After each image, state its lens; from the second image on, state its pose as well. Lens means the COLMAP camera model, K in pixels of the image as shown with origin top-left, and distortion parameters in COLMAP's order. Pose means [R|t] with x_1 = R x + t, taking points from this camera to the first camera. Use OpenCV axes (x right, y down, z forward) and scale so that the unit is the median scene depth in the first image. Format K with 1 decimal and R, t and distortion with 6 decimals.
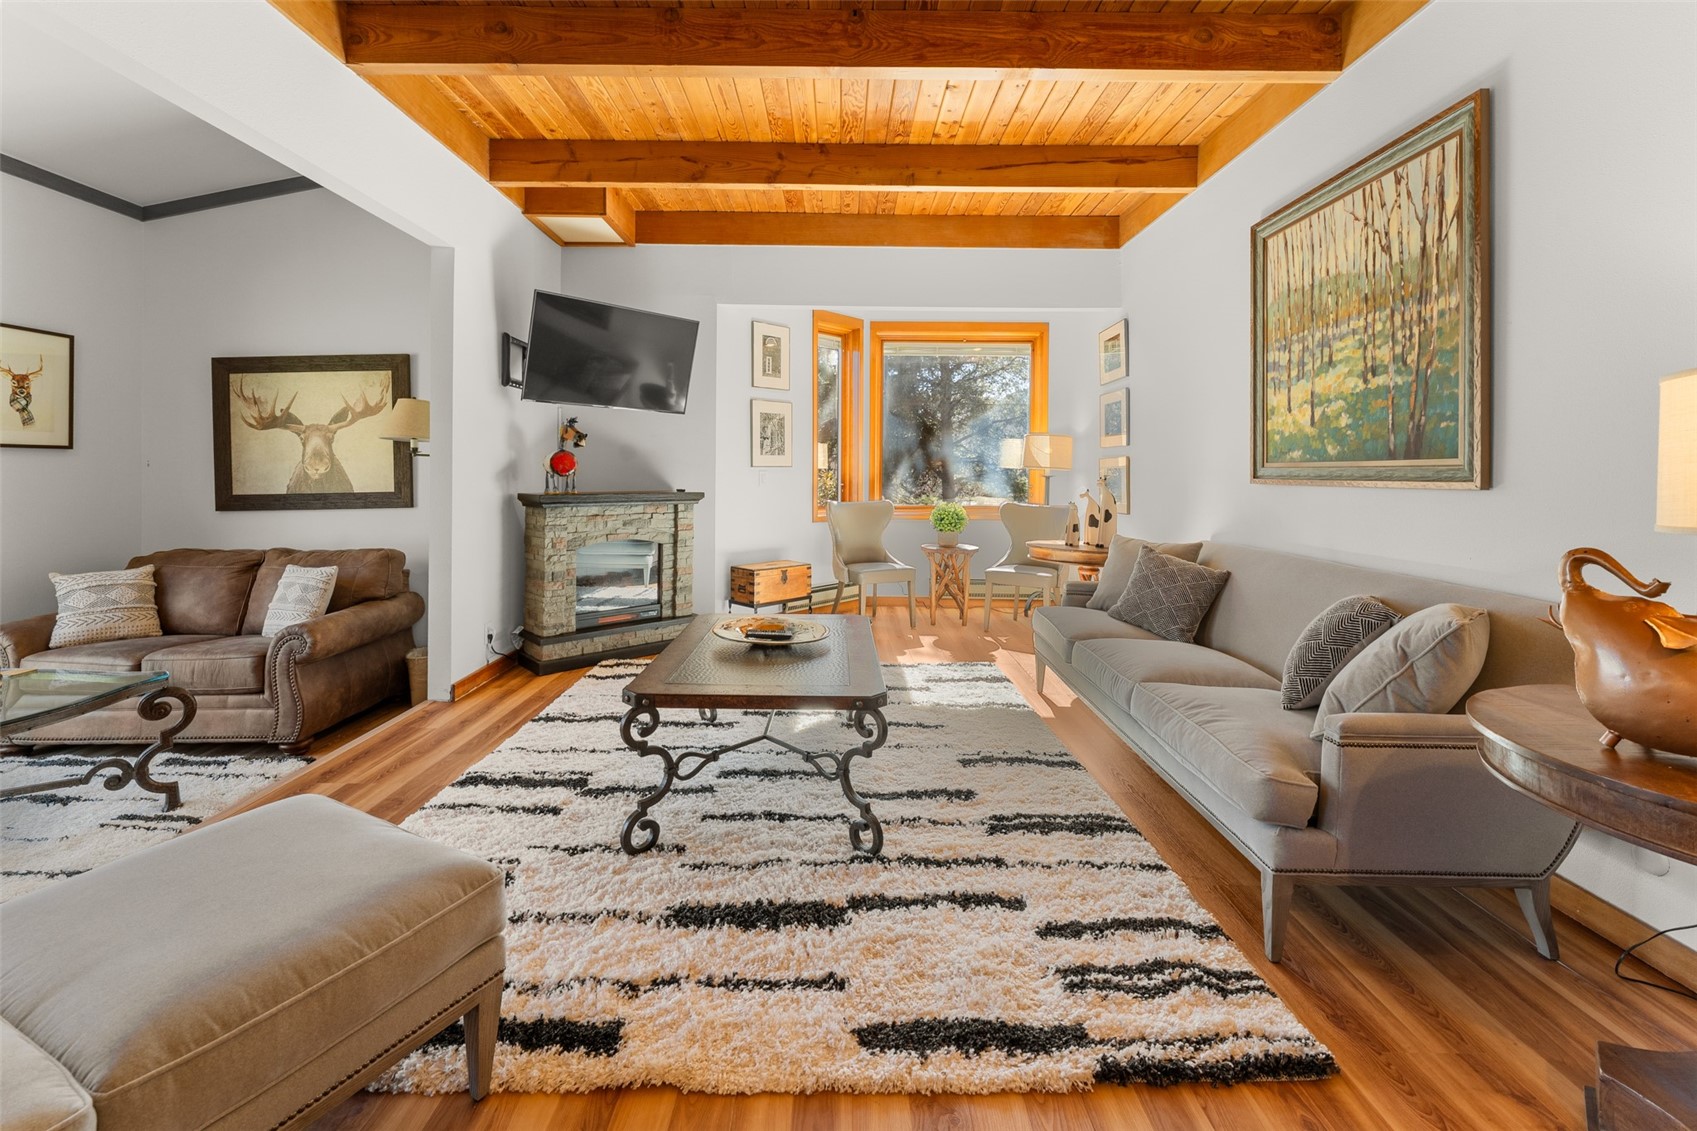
lens RADIAL K [[717.1, 0, 841.7], [0, 717.1, 471.9], [0, 0, 1]] dist [-0.001865, -0.000583]
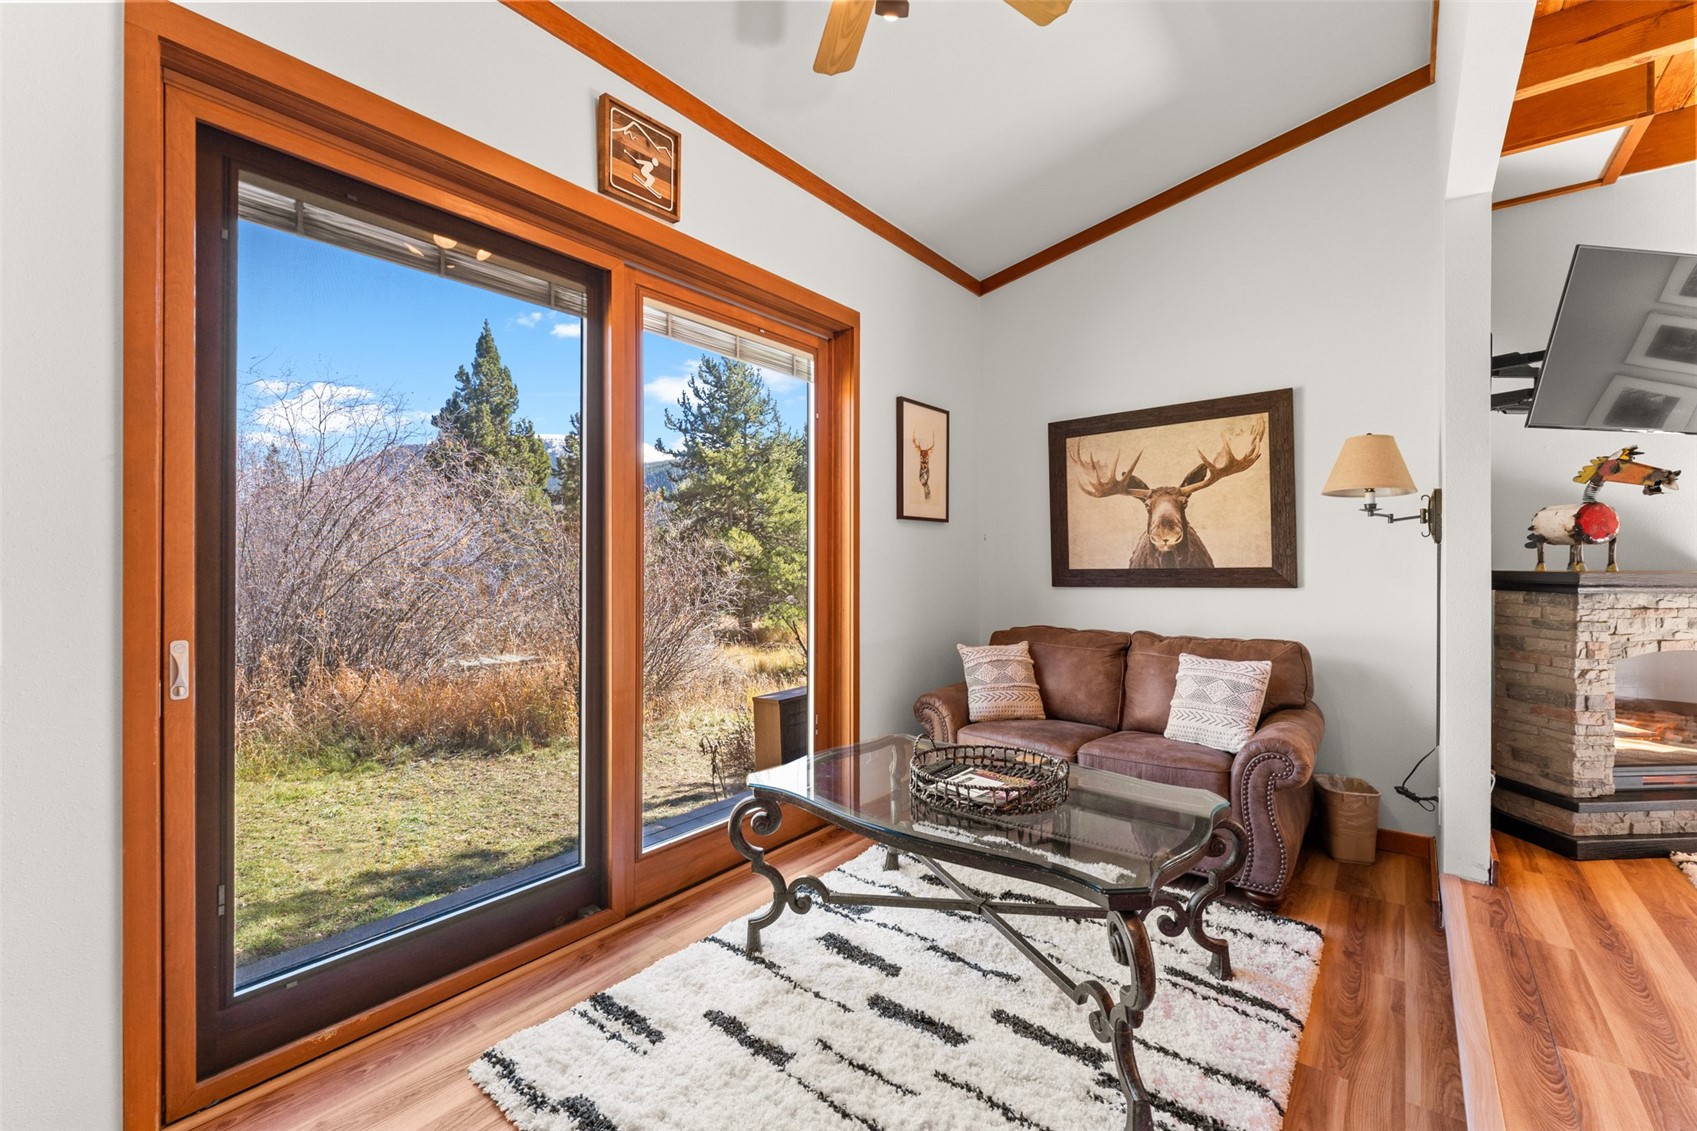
lens RADIAL K [[703.9, 0, 846.2], [0, 703.9, 558.0], [0, 0, 1]] dist [-0.002735, -0.000085]
pose [[0.778510, -0.003511, -0.627622, -0.734986], [0.002874, 0.999994, -0.002030, 0.025017], [0.627625, -0.000223, 0.778515, 0.154725]]
